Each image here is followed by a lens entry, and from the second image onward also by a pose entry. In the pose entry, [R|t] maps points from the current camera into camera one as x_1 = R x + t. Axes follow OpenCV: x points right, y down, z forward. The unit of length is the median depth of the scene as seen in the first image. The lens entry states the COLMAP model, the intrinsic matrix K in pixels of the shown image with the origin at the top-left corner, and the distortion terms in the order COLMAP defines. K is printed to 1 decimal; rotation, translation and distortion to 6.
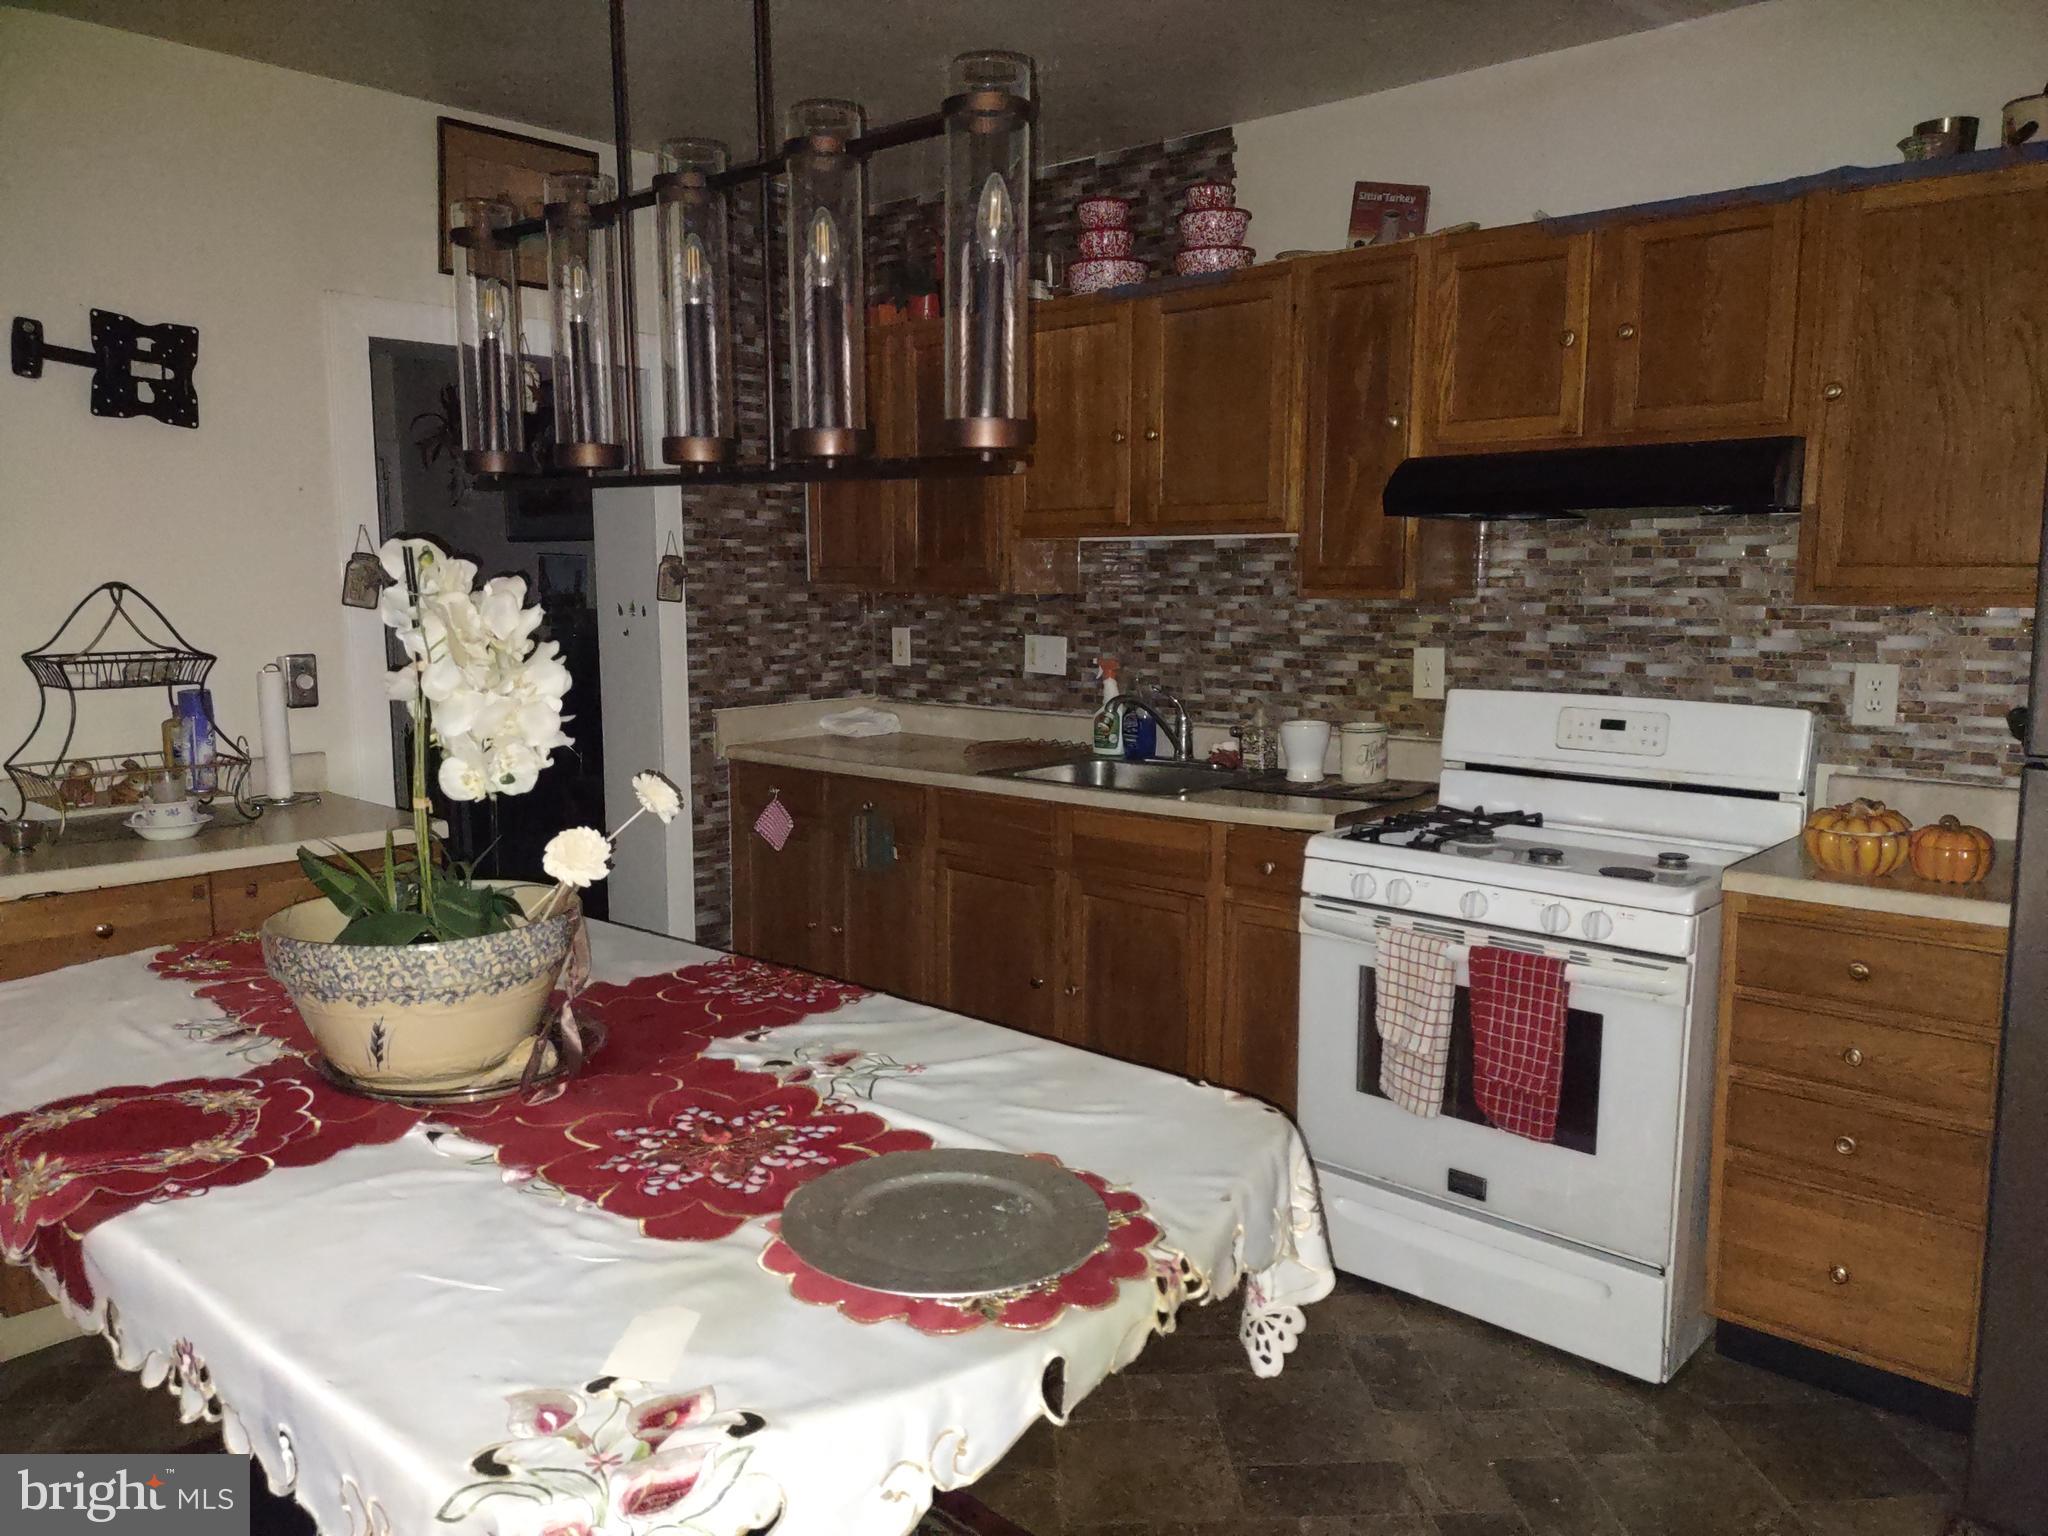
lens RADIAL K [[1530.1, 0, 1014.1], [0, 1530.1, 780.3], [0, 0, 1]] dist [0.055490, -0.061317]
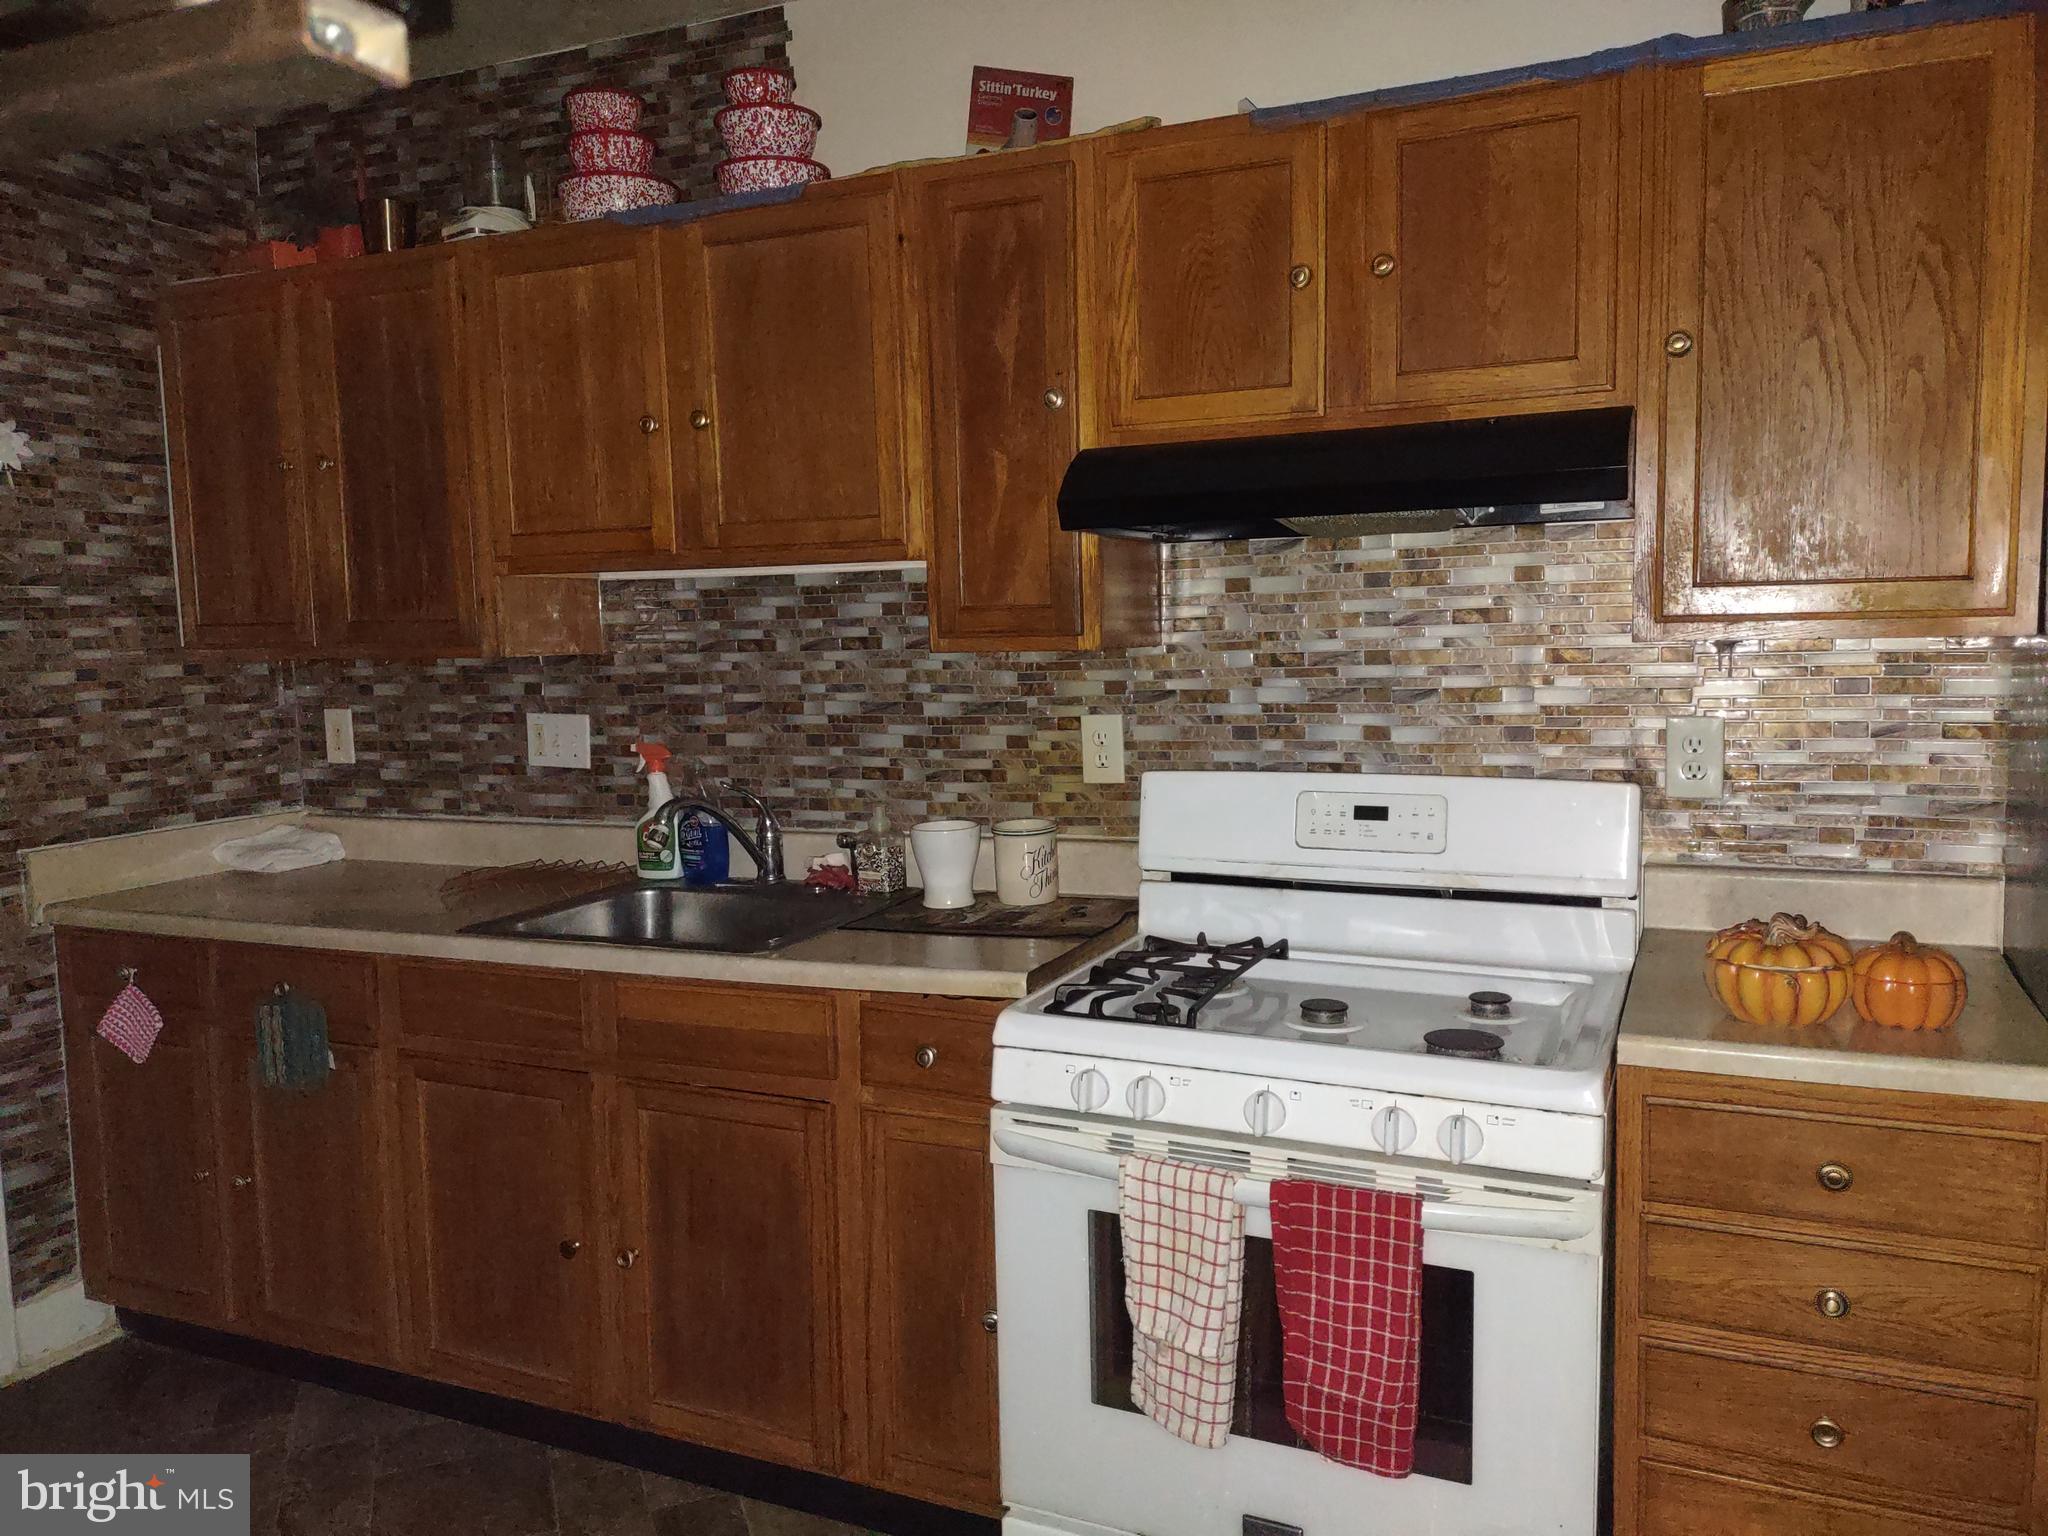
lens RADIAL K [[1530.1, 0, 1029.7], [0, 1530.1, 780.5], [0, 0, 1]] dist [0.055490, -0.061317]
pose [[0.949799, -0.053973, 0.308169, 0.009495], [0.065120, 0.997539, -0.025994, -0.040702], [-0.306007, 0.044757, 0.950977, 0.336564]]
